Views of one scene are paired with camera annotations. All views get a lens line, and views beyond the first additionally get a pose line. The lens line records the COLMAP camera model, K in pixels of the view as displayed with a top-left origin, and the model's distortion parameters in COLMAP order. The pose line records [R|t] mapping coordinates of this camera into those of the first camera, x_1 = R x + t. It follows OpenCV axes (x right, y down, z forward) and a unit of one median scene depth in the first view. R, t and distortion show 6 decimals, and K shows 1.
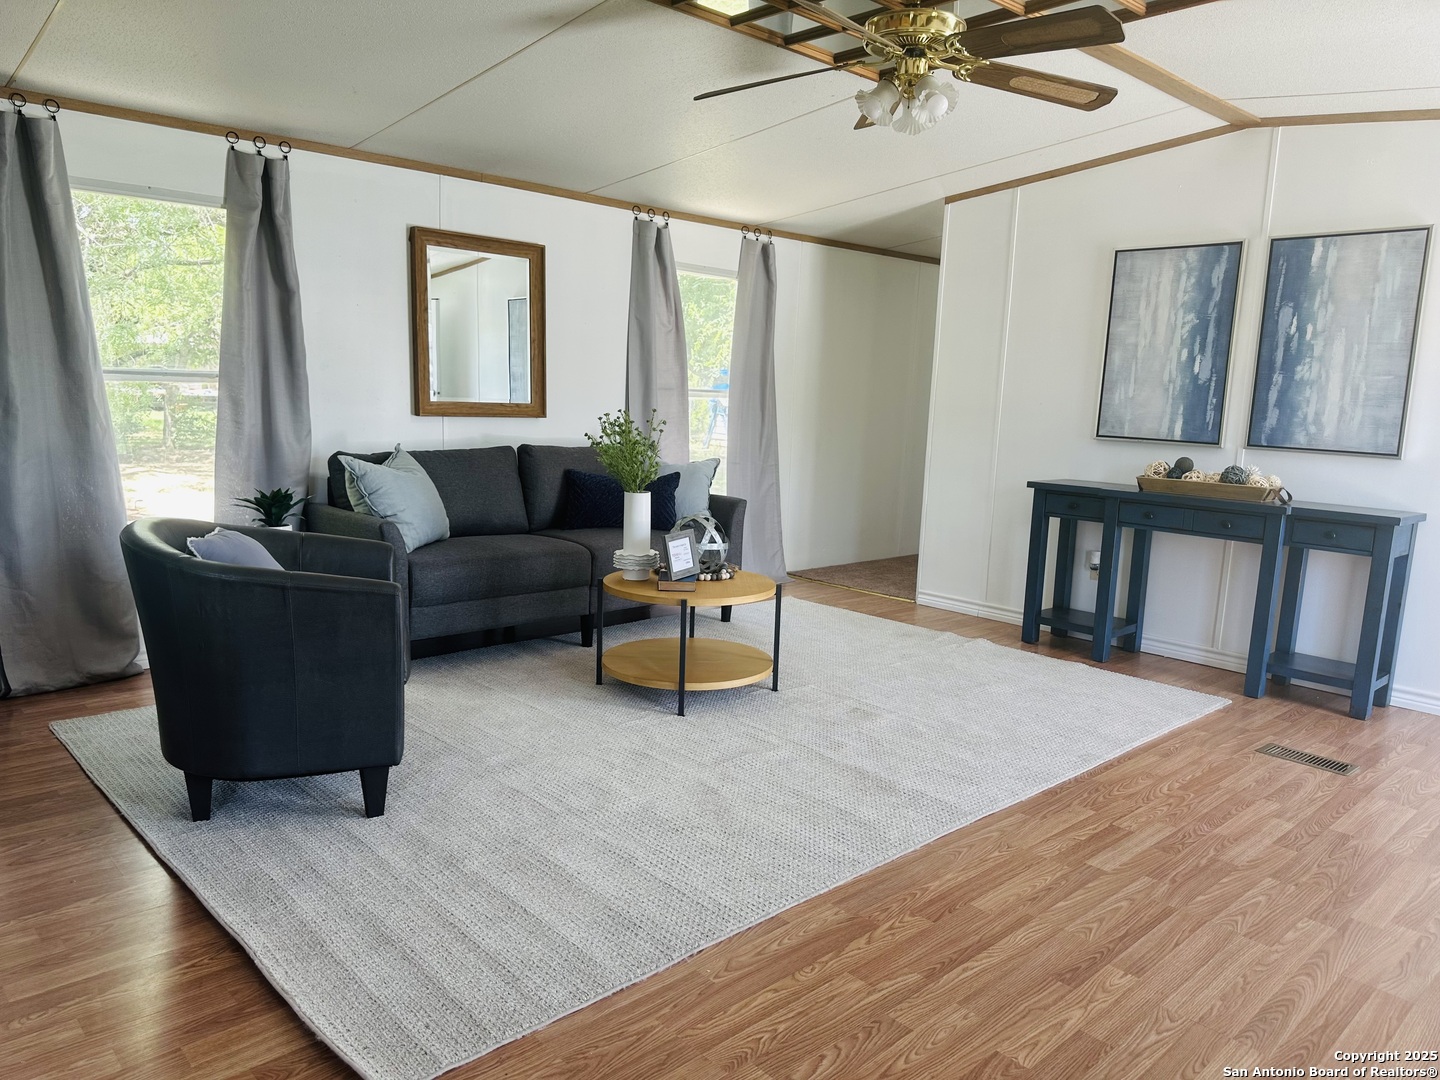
lens RADIAL K [[1018.3, 0, 720.0], [0, 1018.3, 540.0], [0, 0, 1]] dist [0.028641, -0.040702]
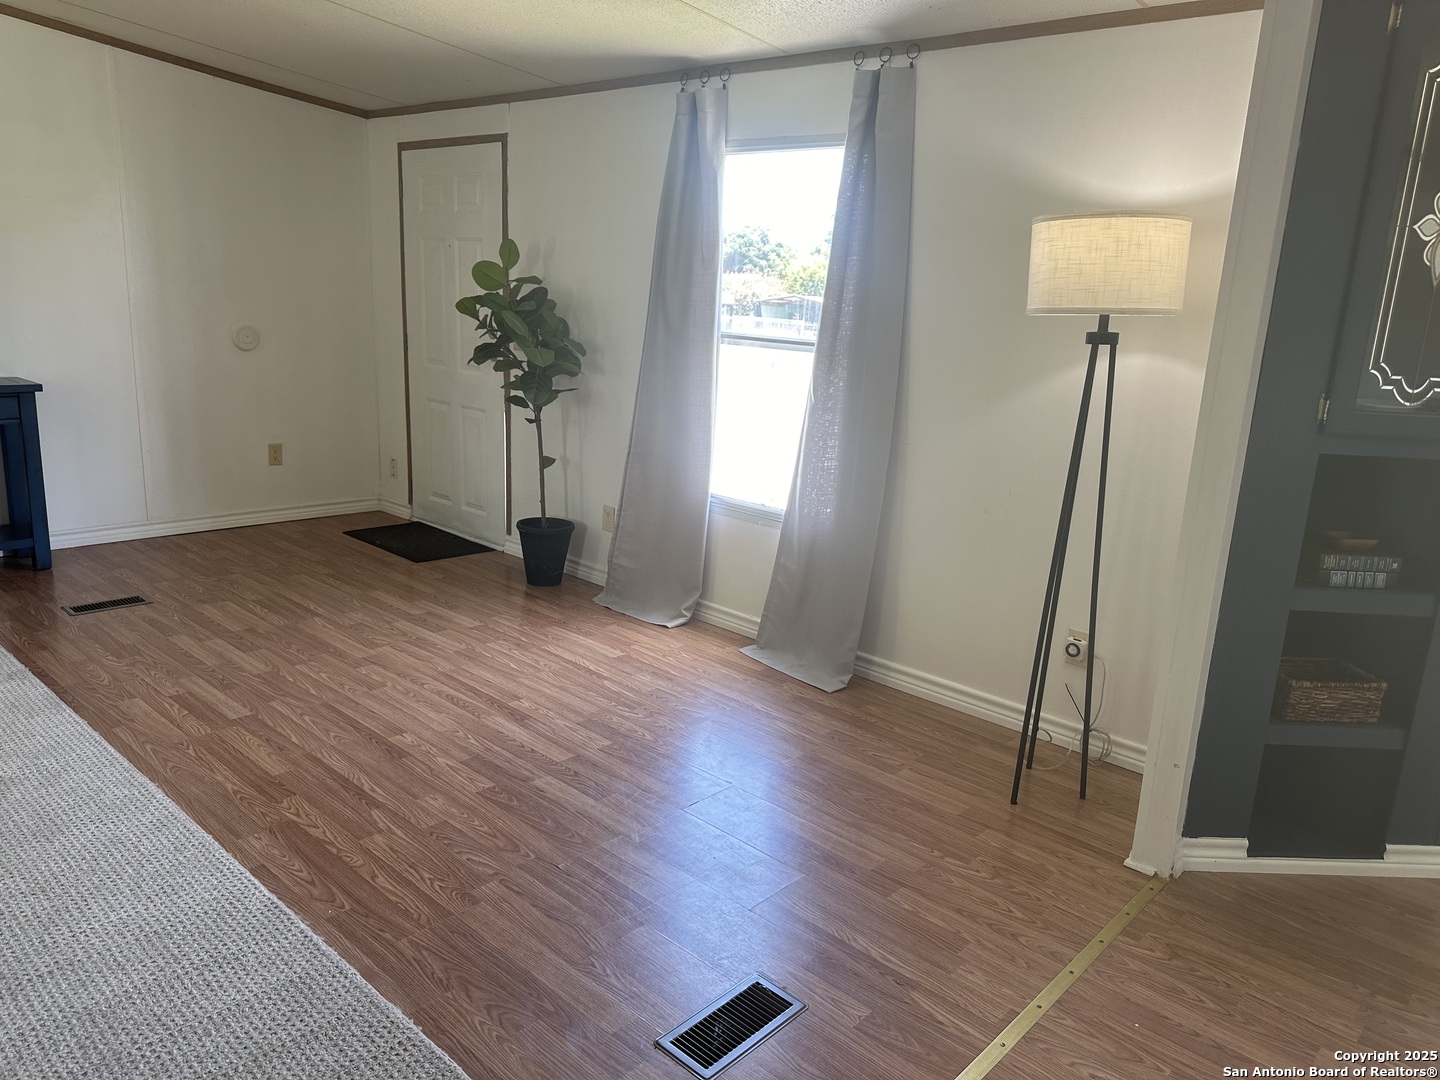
lens RADIAL K [[1018.3, 0, 720.0], [0, 1018.3, 540.0], [0, 0, 1]] dist [0.028641, -0.040702]
pose [[-0.084639, -0.273574, 0.958120, -0.449251], [0.088630, 0.955692, 0.280710, -0.092659], [-0.992462, 0.108677, -0.056642, 0.302234]]
